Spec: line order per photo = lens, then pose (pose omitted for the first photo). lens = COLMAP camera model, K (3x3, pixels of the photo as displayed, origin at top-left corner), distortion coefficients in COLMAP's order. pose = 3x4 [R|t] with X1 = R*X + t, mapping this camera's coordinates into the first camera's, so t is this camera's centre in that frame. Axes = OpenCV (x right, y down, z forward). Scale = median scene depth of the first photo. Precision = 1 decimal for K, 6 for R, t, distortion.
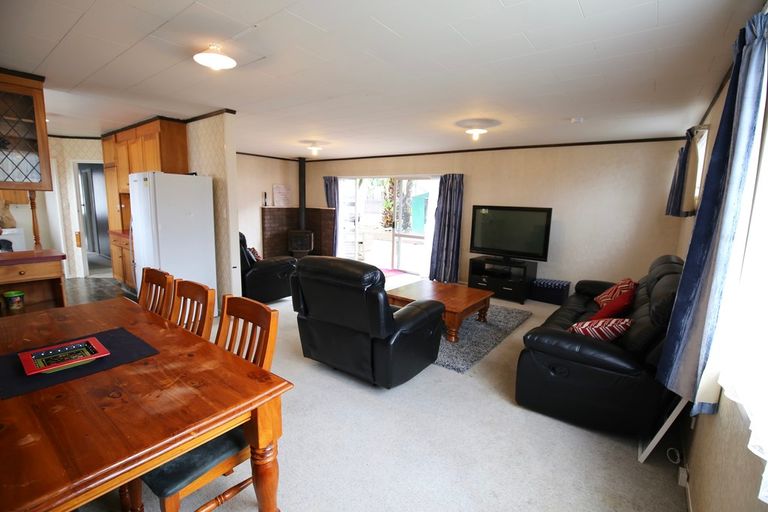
lens RADIAL K [[349.2, 0, 384.0], [0, 349.2, 256.0], [0, 0, 1]] dist [-0.027589, 0.000275]
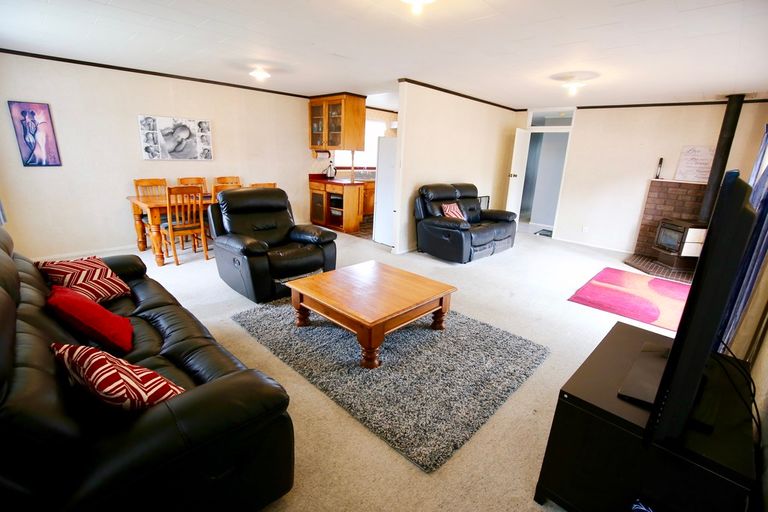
lens RADIAL K [[349.2, 0, 384.0], [0, 349.2, 256.0], [0, 0, 1]] dist [-0.027589, 0.000275]
pose [[-0.104303, 0.247445, -0.963271, 0.412185], [-0.196436, 0.944348, 0.263854, -0.070986], [0.974953, 0.216742, -0.049891, 0.533915]]
